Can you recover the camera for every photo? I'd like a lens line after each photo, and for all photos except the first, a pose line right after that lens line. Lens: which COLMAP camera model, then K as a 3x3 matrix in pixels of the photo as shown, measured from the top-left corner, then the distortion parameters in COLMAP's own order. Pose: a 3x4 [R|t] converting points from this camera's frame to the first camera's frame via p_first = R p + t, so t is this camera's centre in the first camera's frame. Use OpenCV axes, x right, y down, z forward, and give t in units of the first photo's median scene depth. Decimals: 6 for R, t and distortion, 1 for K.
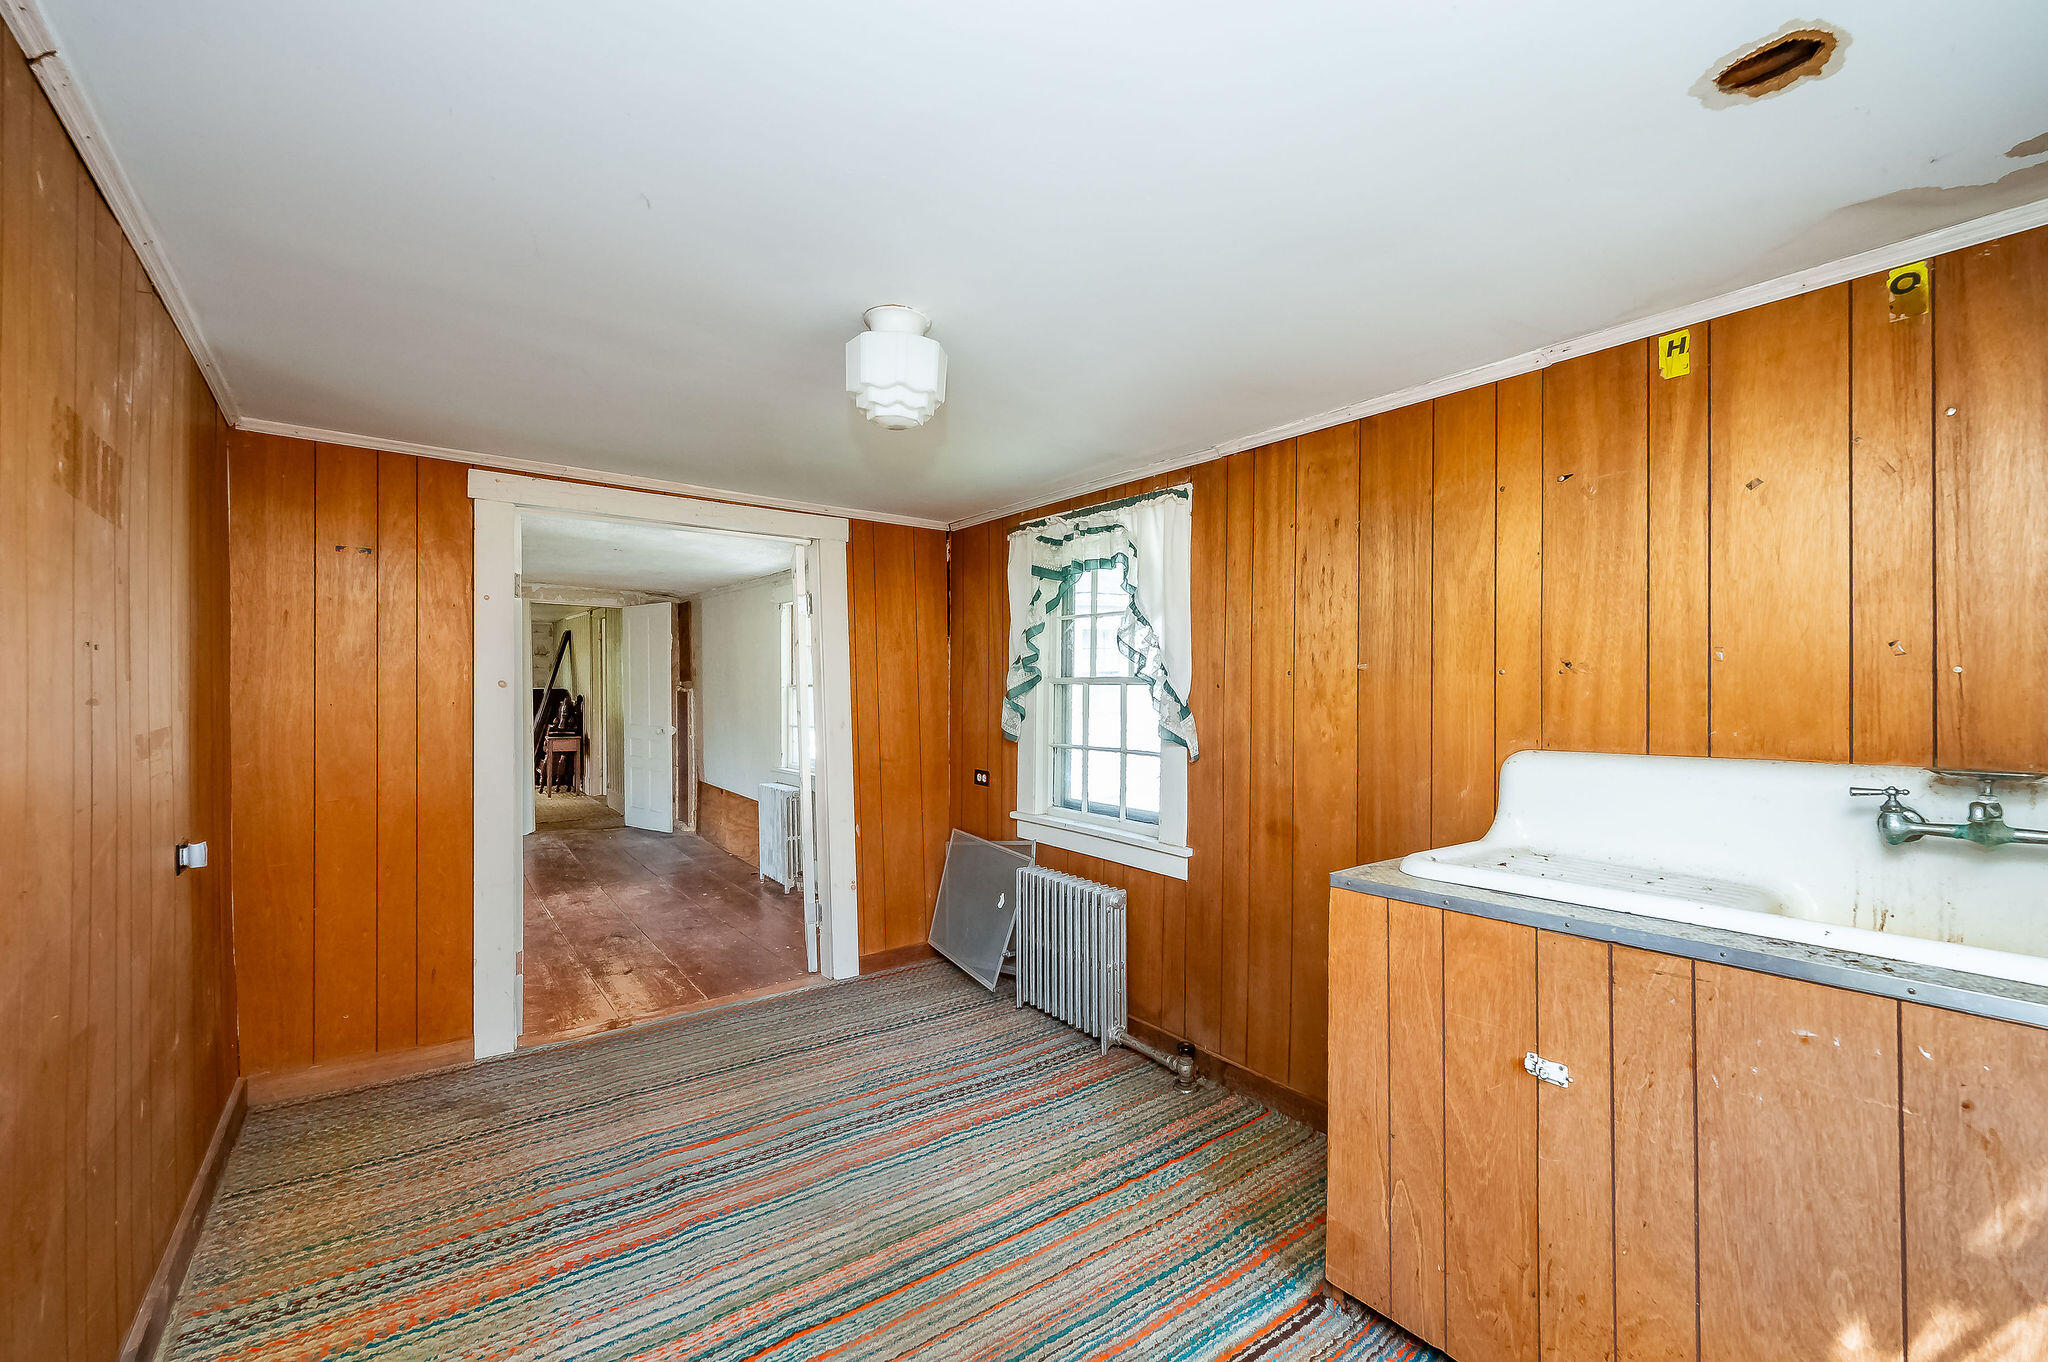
lens RADIAL K [[830.5, 0, 1034.0], [0, 830.5, 694.9], [0, 0, 1]] dist [-0.000347, -0.000015]
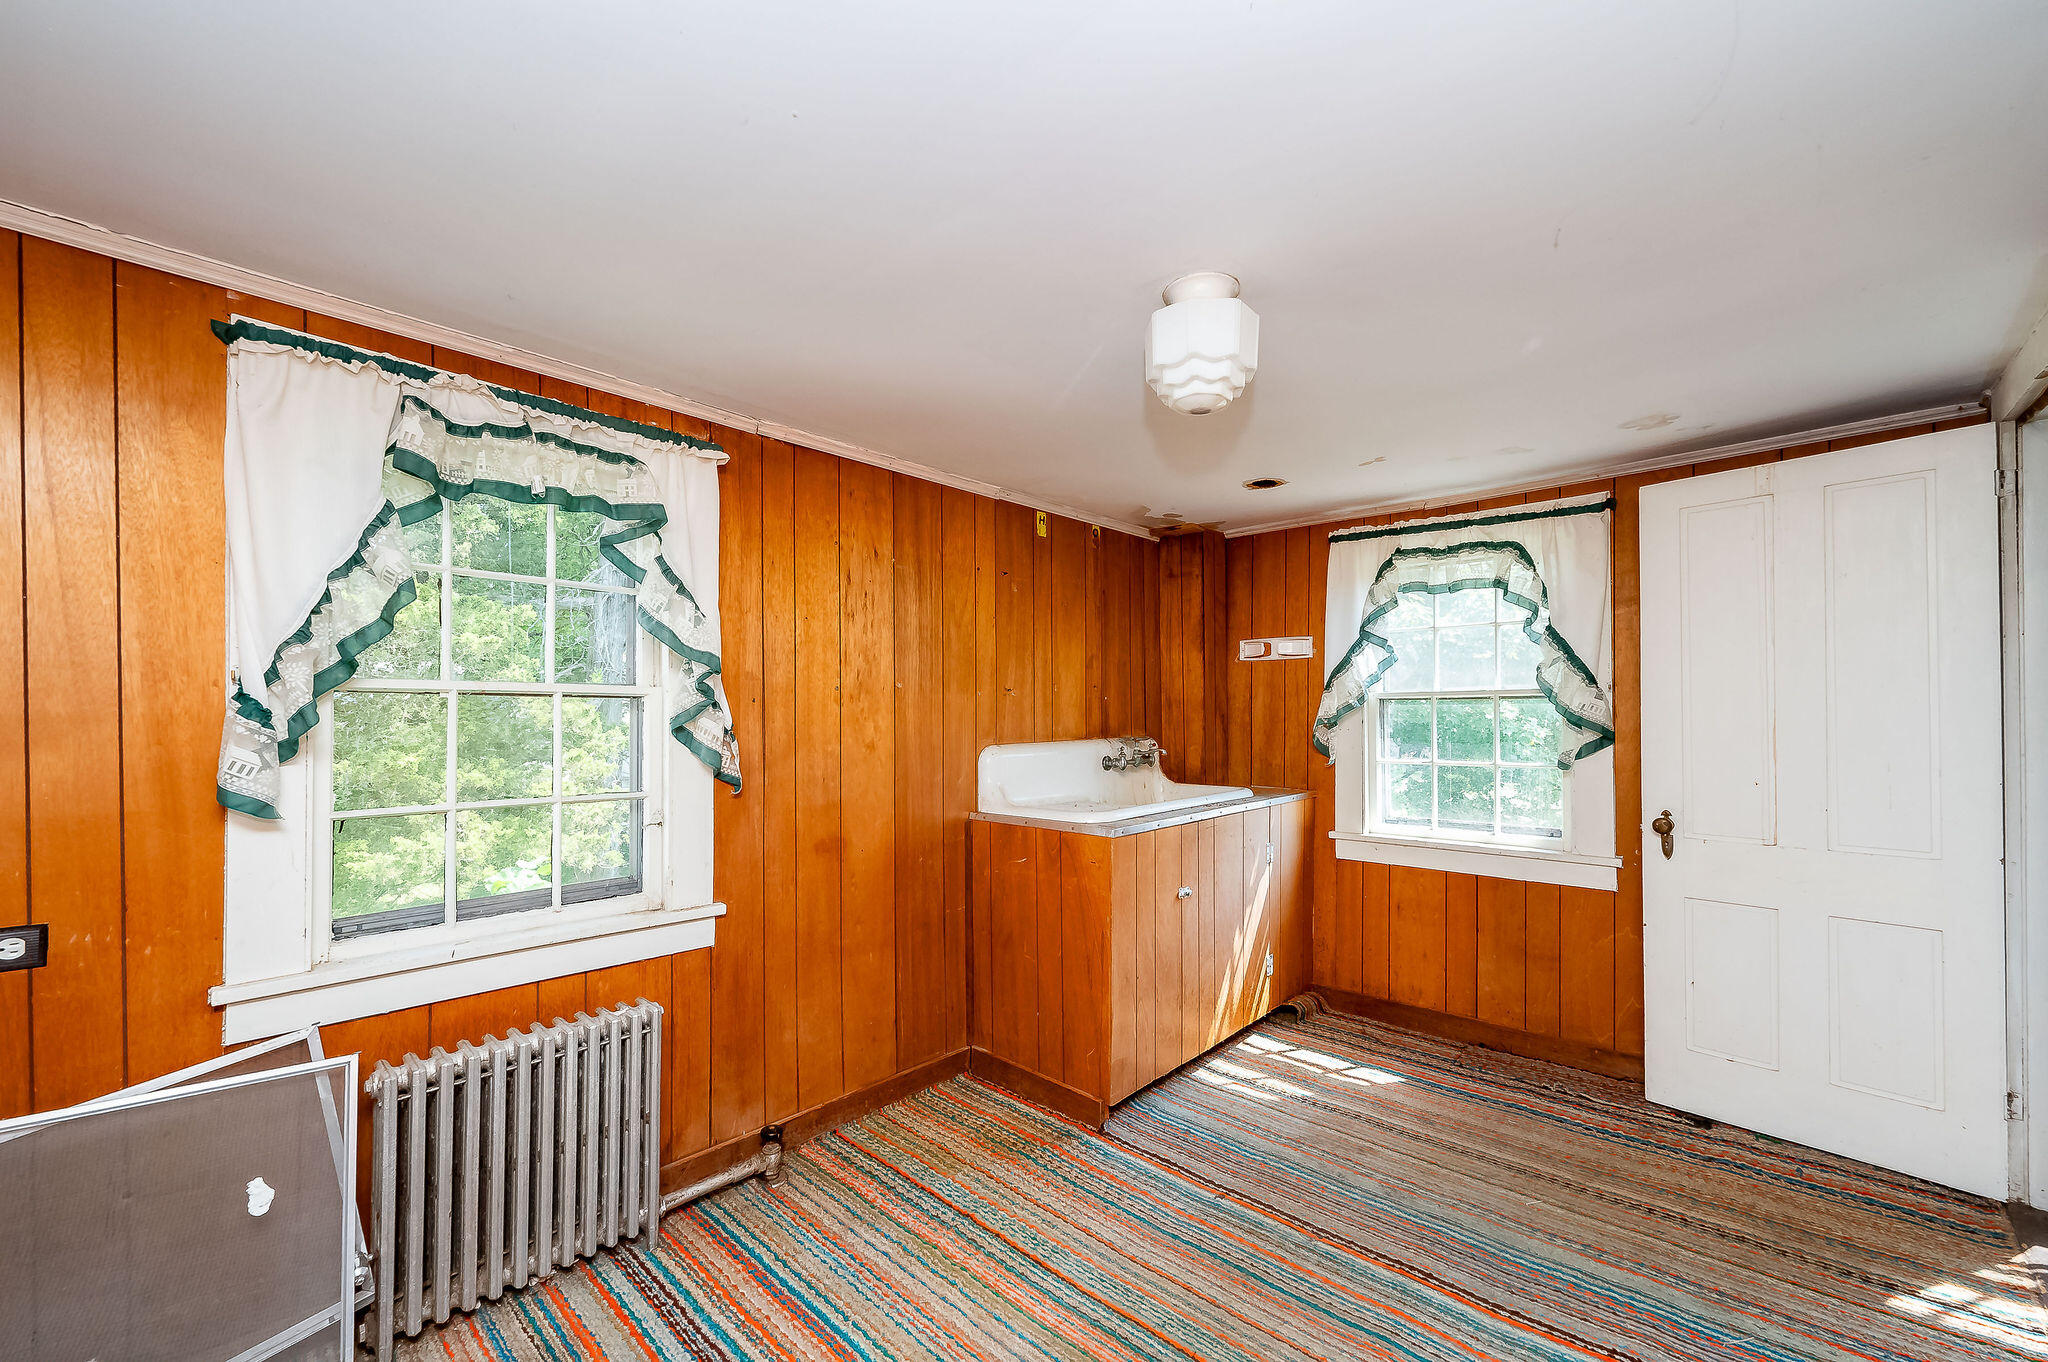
lens RADIAL K [[830.5, 0, 1034.0], [0, 830.5, 694.9], [0, 0, 1]] dist [-0.000347, -0.000015]
pose [[-0.175929, 0.005378, 0.984388, -0.699742], [-0.006522, 0.999957, -0.006629, -0.012474], [-0.984381, -0.007586, -0.175886, 0.905836]]
